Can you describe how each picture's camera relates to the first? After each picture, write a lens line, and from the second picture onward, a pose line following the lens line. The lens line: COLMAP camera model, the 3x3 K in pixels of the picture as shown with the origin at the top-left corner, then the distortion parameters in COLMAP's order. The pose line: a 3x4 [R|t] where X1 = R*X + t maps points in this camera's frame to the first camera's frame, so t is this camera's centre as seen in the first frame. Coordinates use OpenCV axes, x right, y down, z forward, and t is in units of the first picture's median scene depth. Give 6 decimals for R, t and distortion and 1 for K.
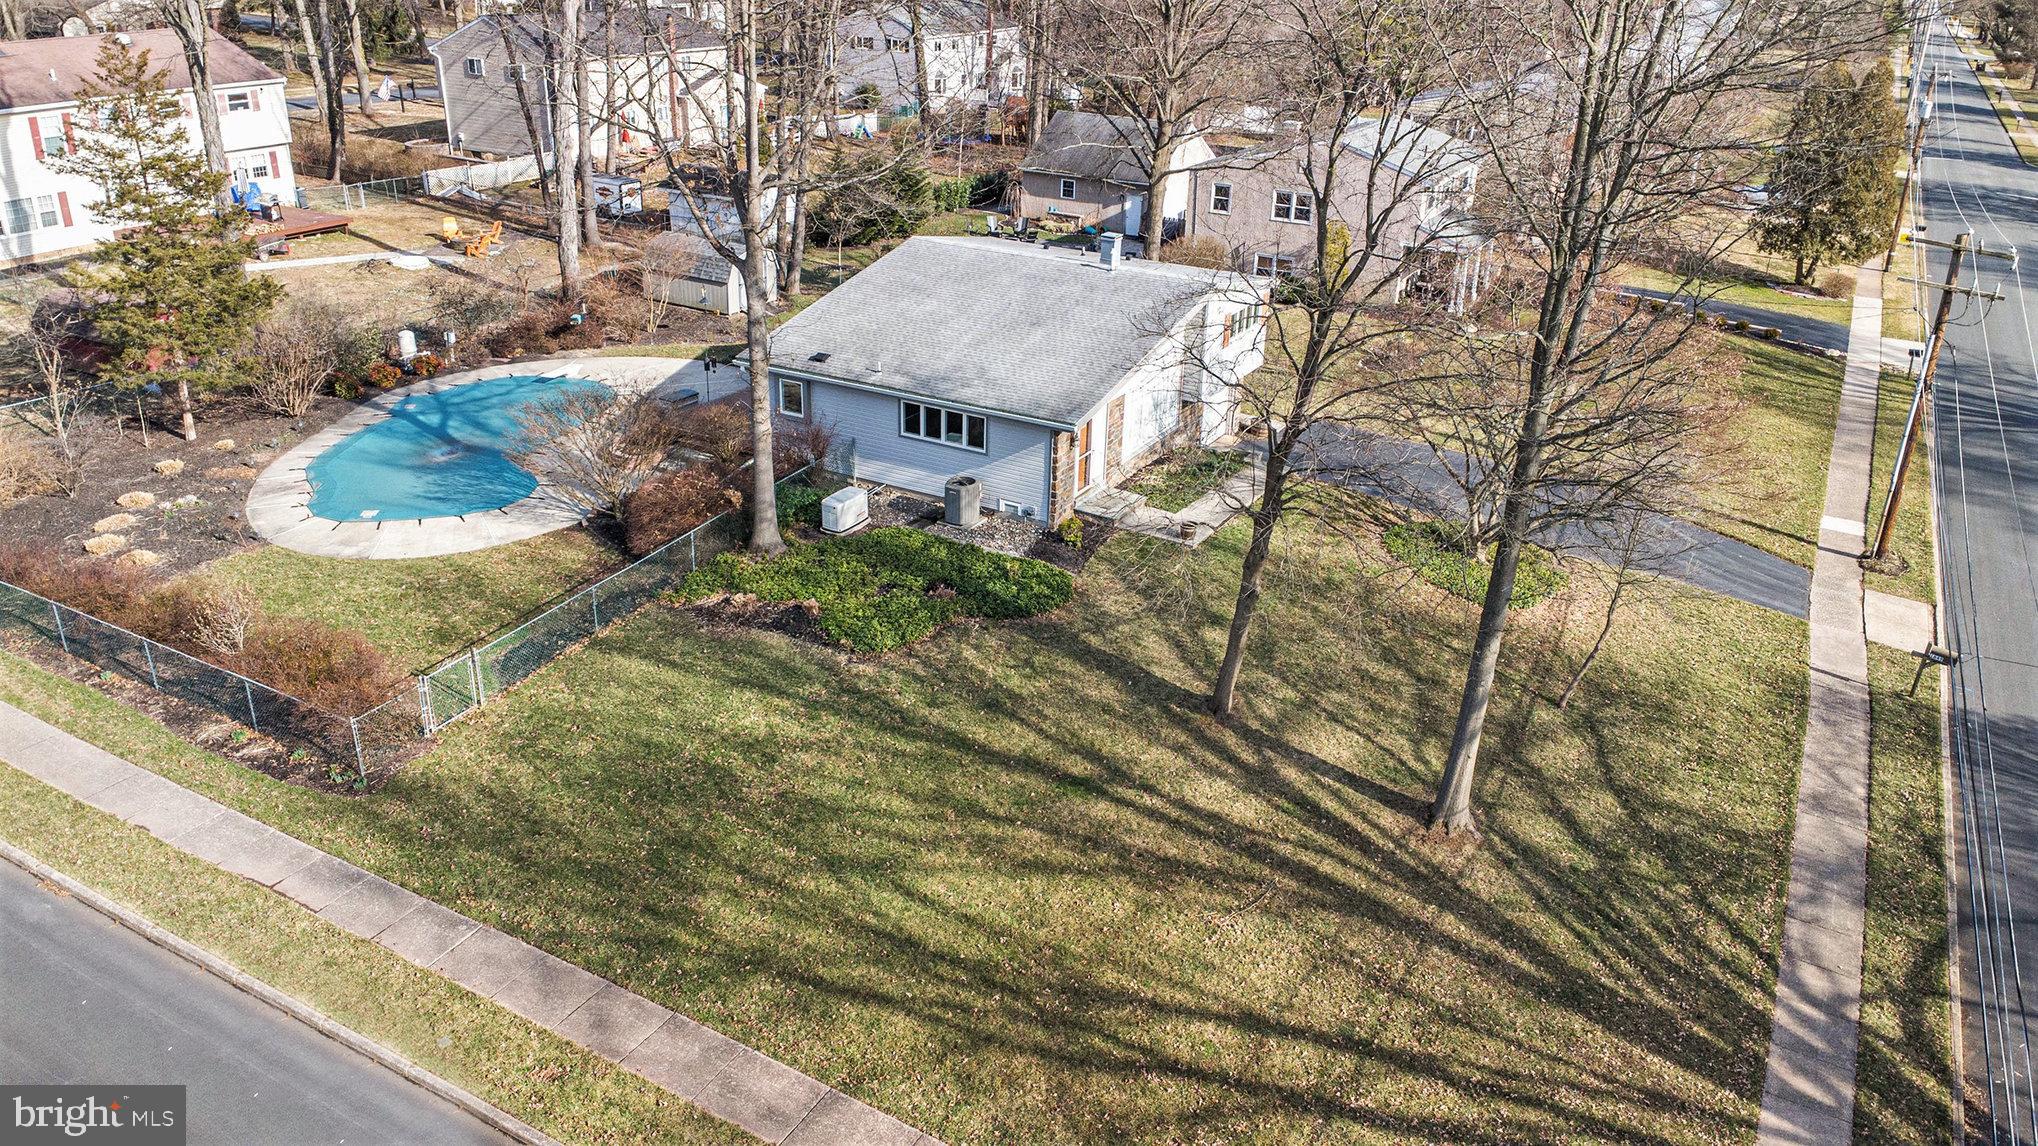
lens RADIAL K [[1461.7, 0, 1009.8], [0, 1461.7, 560.2], [0, 0, 1]] dist [0.032033, -0.034469]
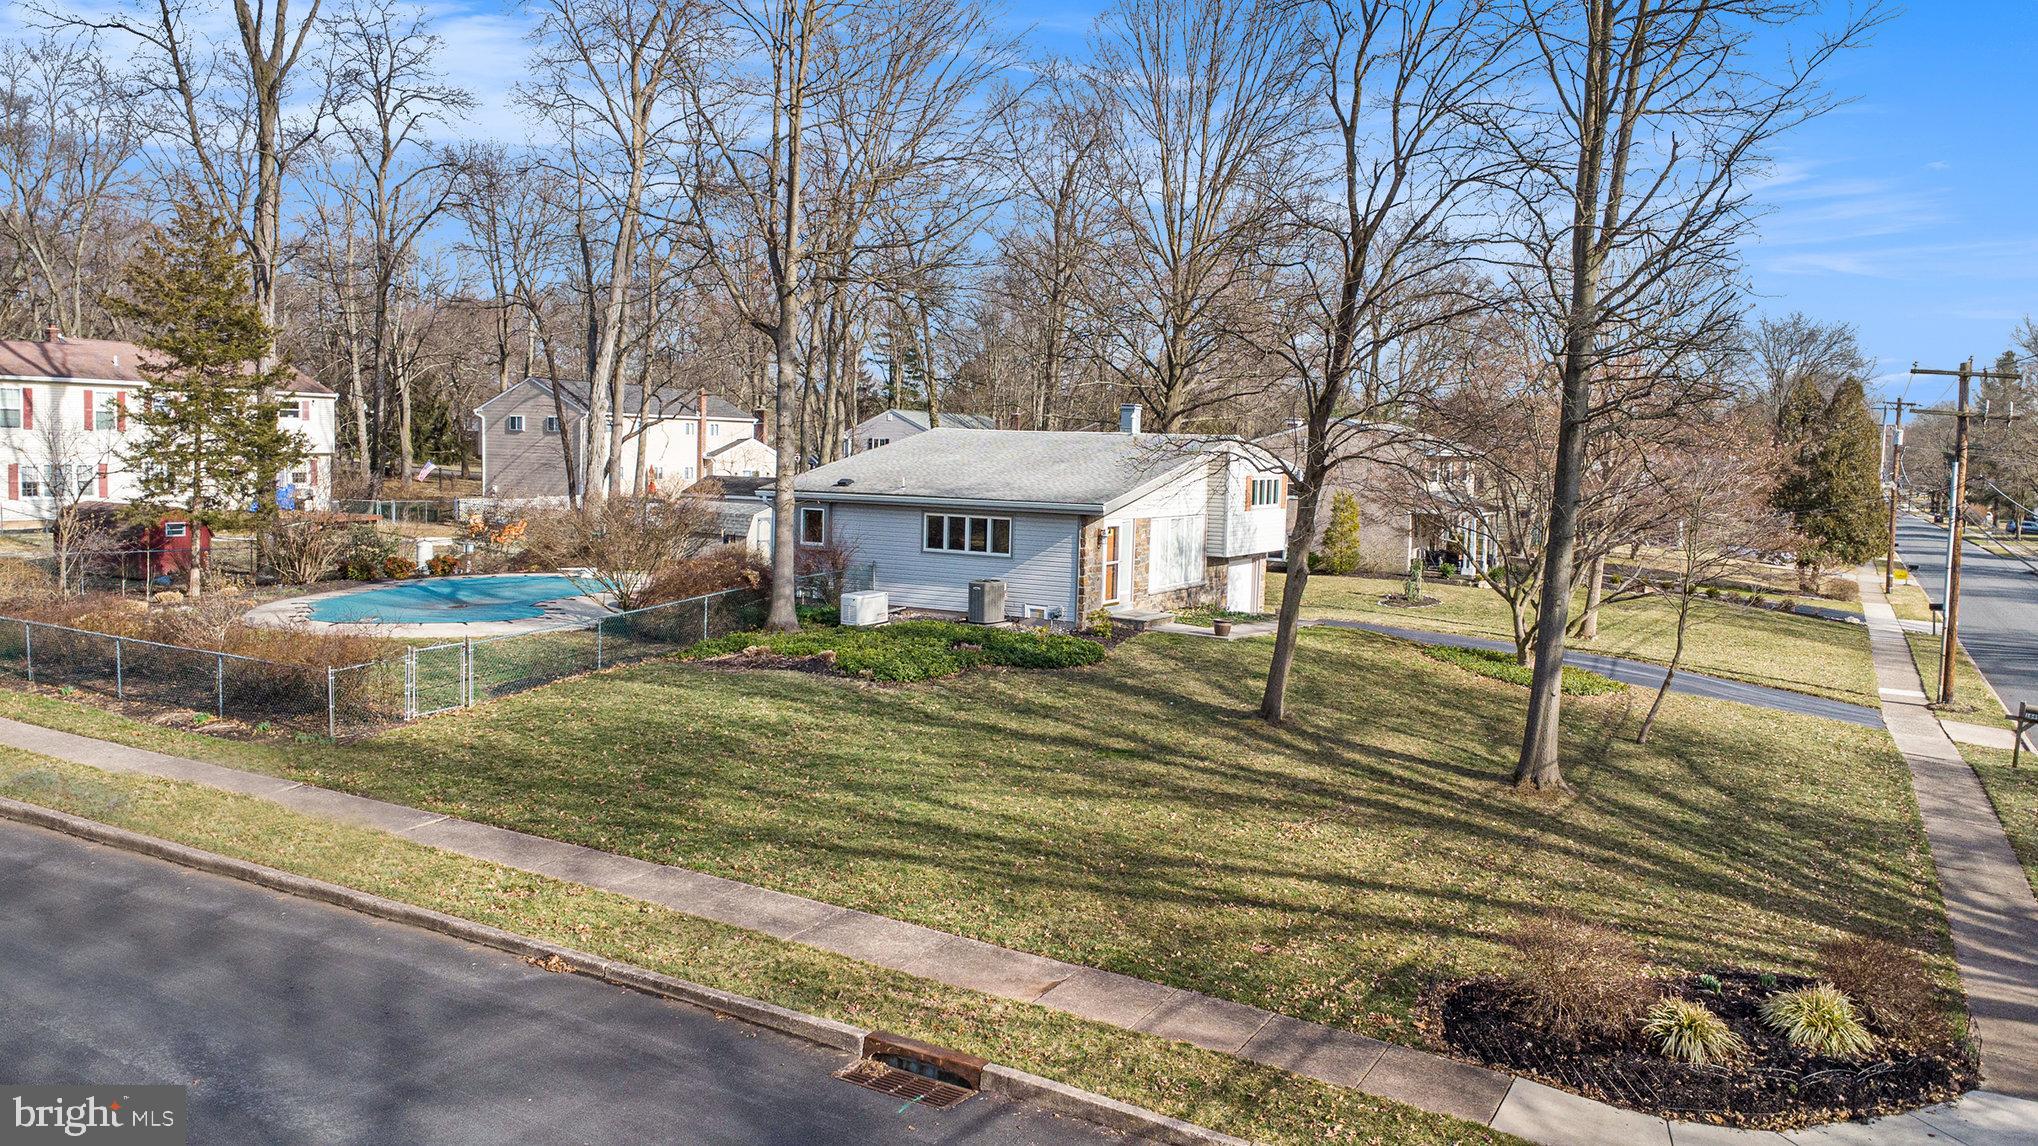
lens RADIAL K [[1461.7, 0, 1014.1], [0, 1461.7, 560.0], [0, 0, 1]] dist [0.032033, -0.034469]
pose [[0.999997, 0.002049, 0.001559, -0.019505], [-0.001433, 0.945954, -0.324297, 0.303383], [-0.002139, 0.324294, 0.945954, 0.097150]]
